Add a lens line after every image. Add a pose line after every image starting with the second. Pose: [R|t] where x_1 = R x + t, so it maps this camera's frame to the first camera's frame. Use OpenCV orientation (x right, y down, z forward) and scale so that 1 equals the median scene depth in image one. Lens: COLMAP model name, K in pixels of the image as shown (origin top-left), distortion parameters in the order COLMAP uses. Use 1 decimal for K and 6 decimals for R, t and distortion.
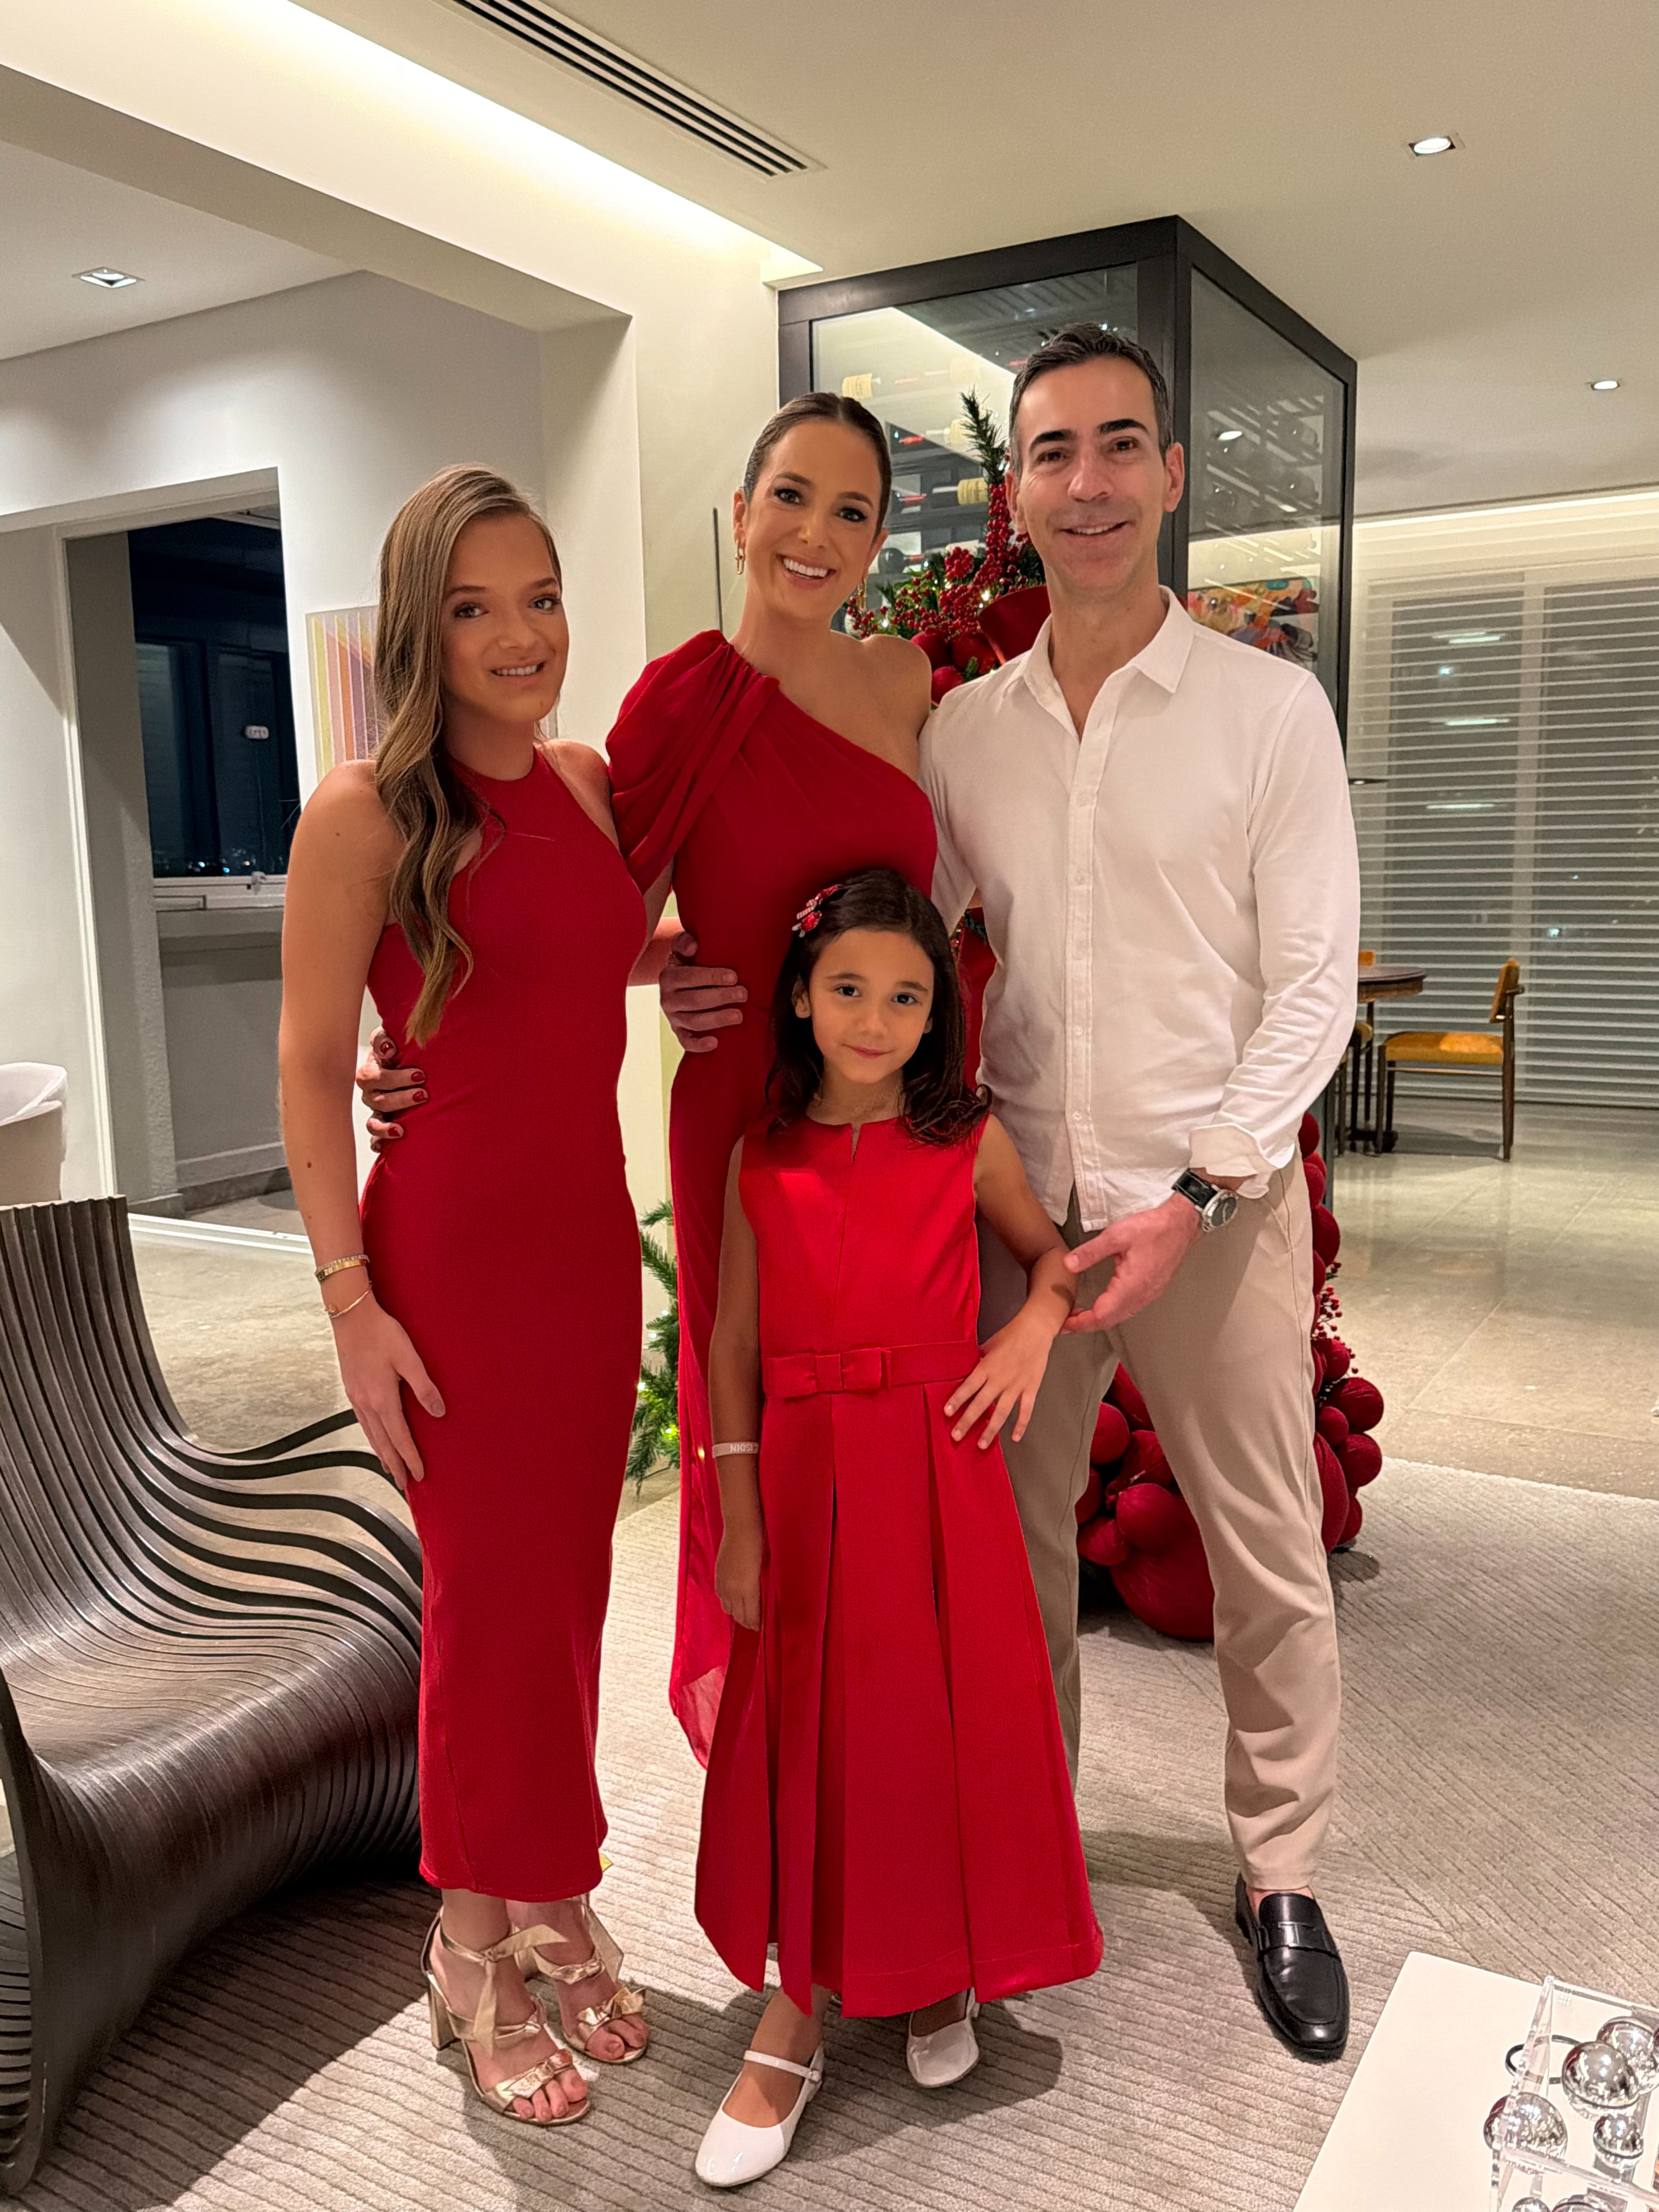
lens RADIAL K [[1801.7, 0, 833.8], [0, 1801.7, 1114.7], [0, 0, 1]] dist [0.000986, -0.008284]
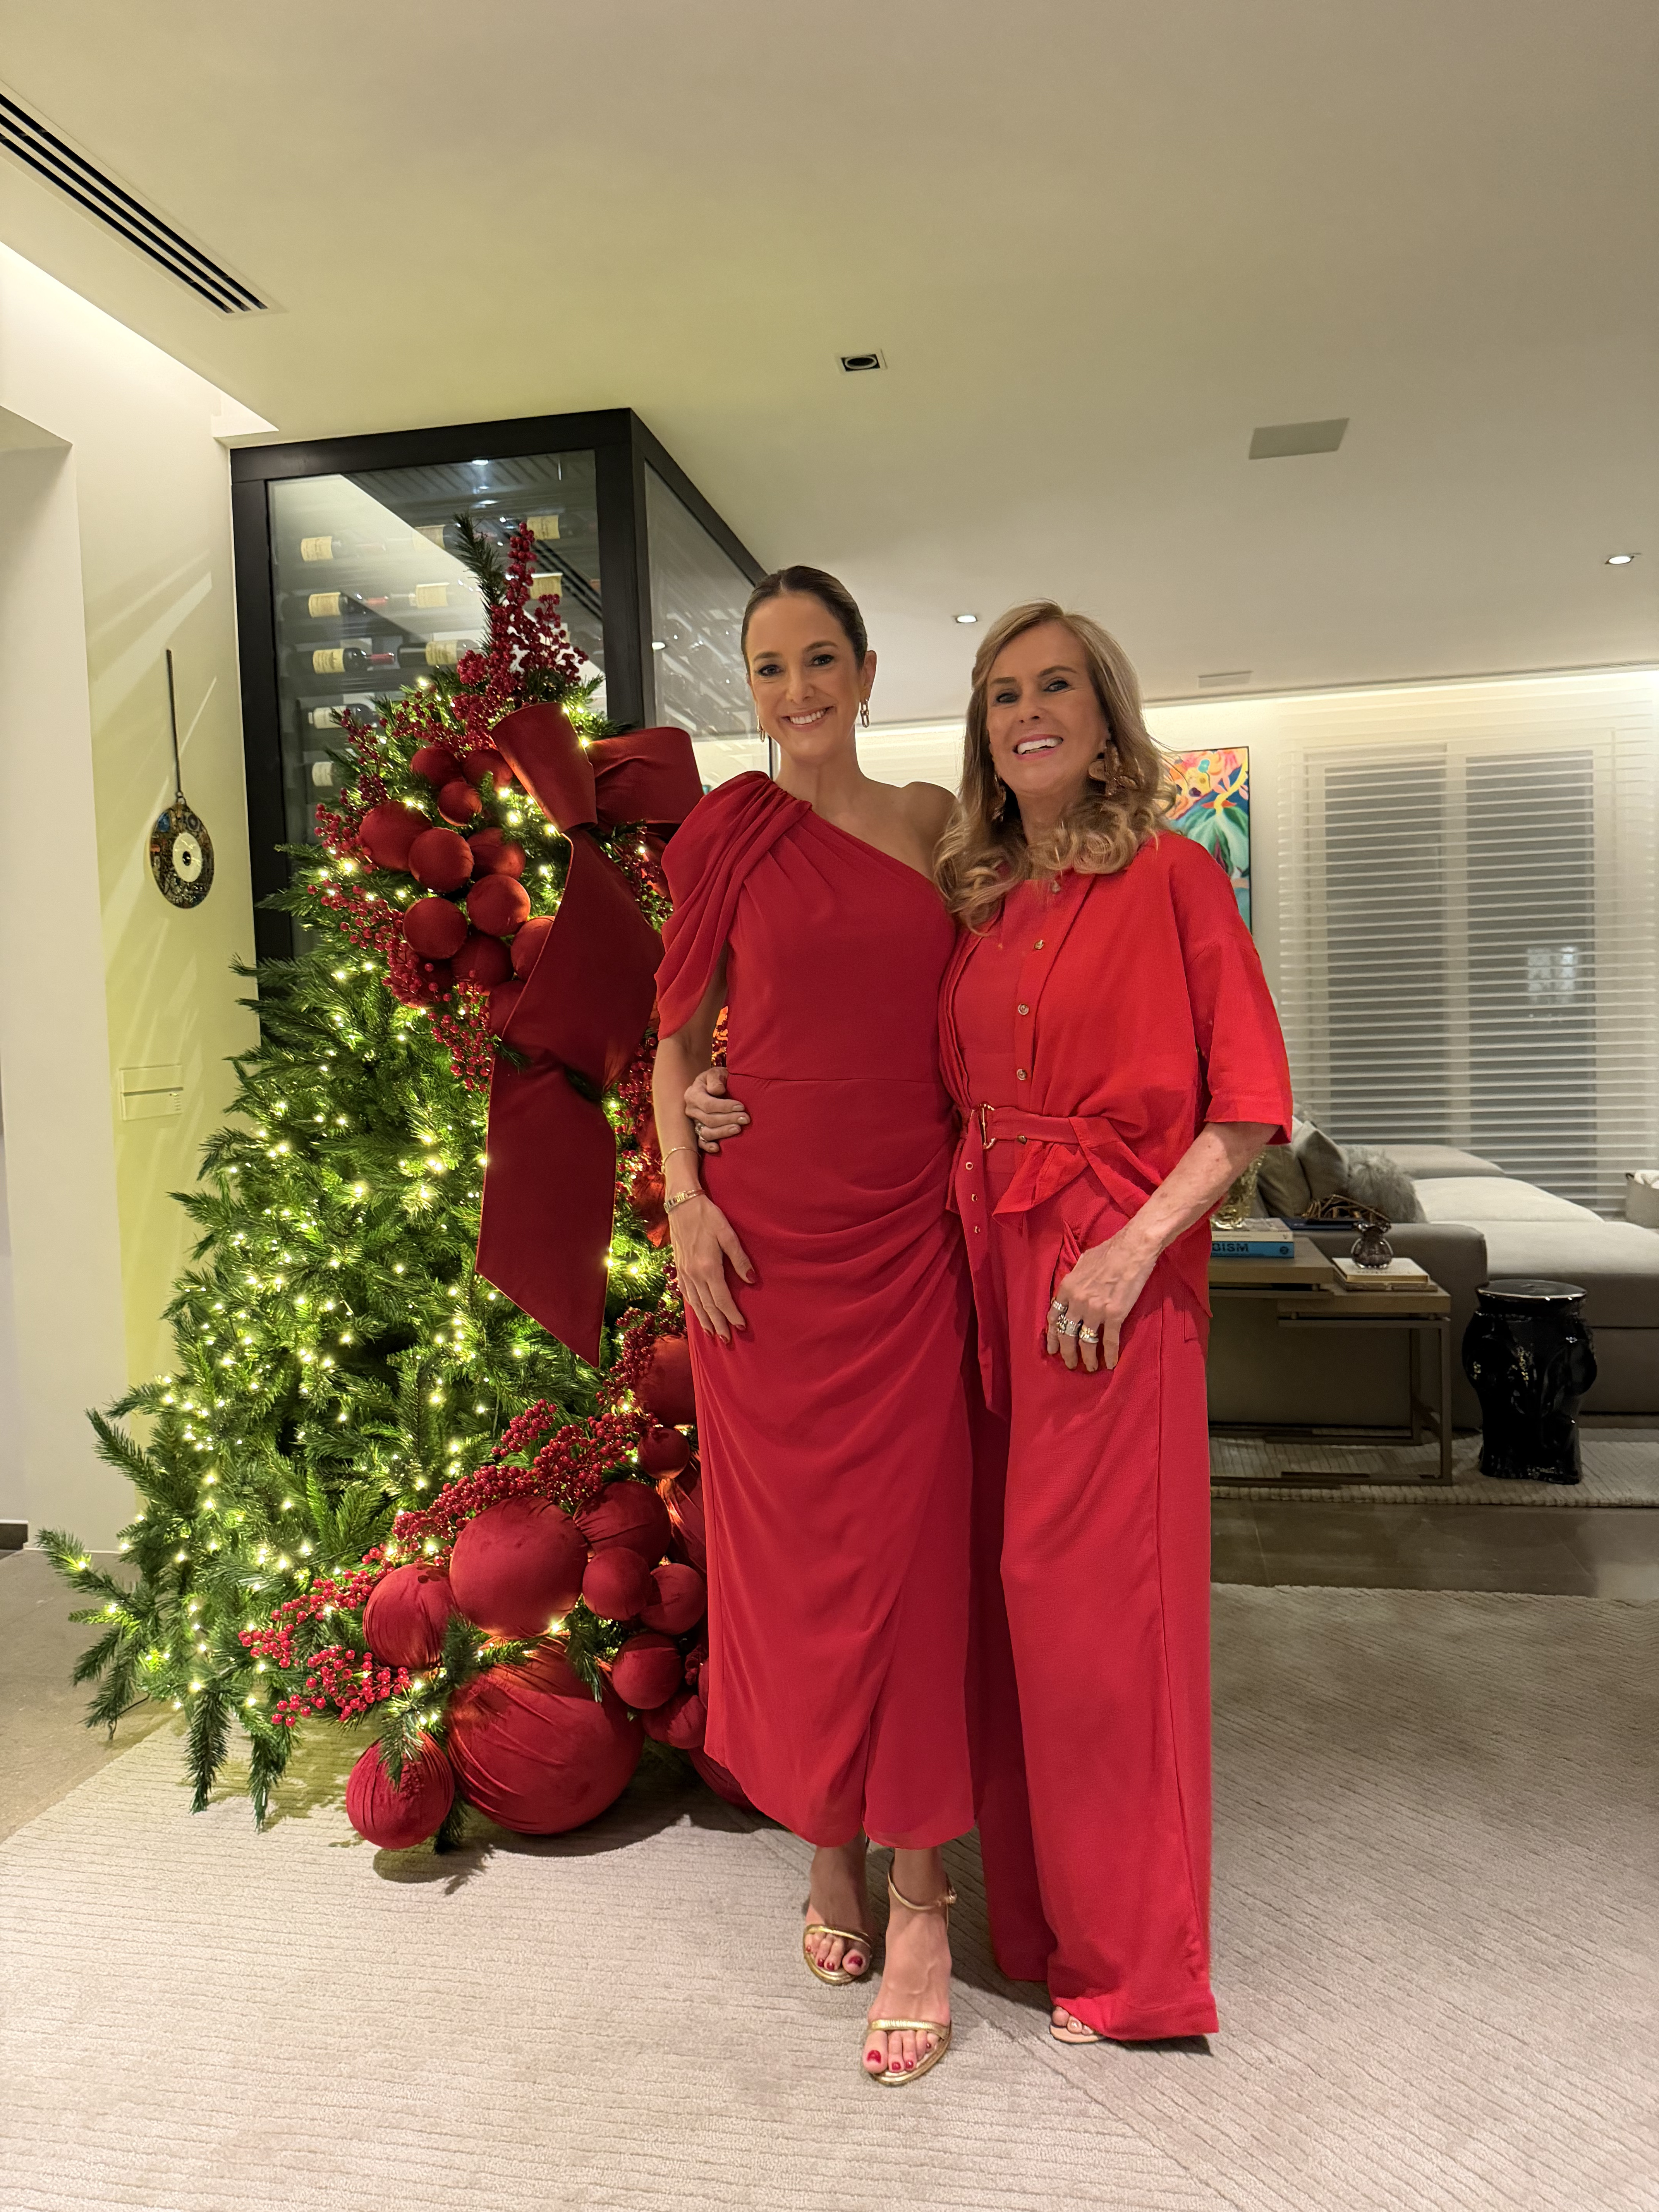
lens RADIAL K [[1548.1, 0, 824.5], [0, 1548.1, 1084.1], [0, 0, 1]] dist [-0.001944, -0.003687]
pose [[0.939554, -0.032284, 0.340874, -0.030738], [0.070984, 0.992282, -0.101677, 0.001649], [-0.334961, 0.119728, 0.934594, 0.164747]]
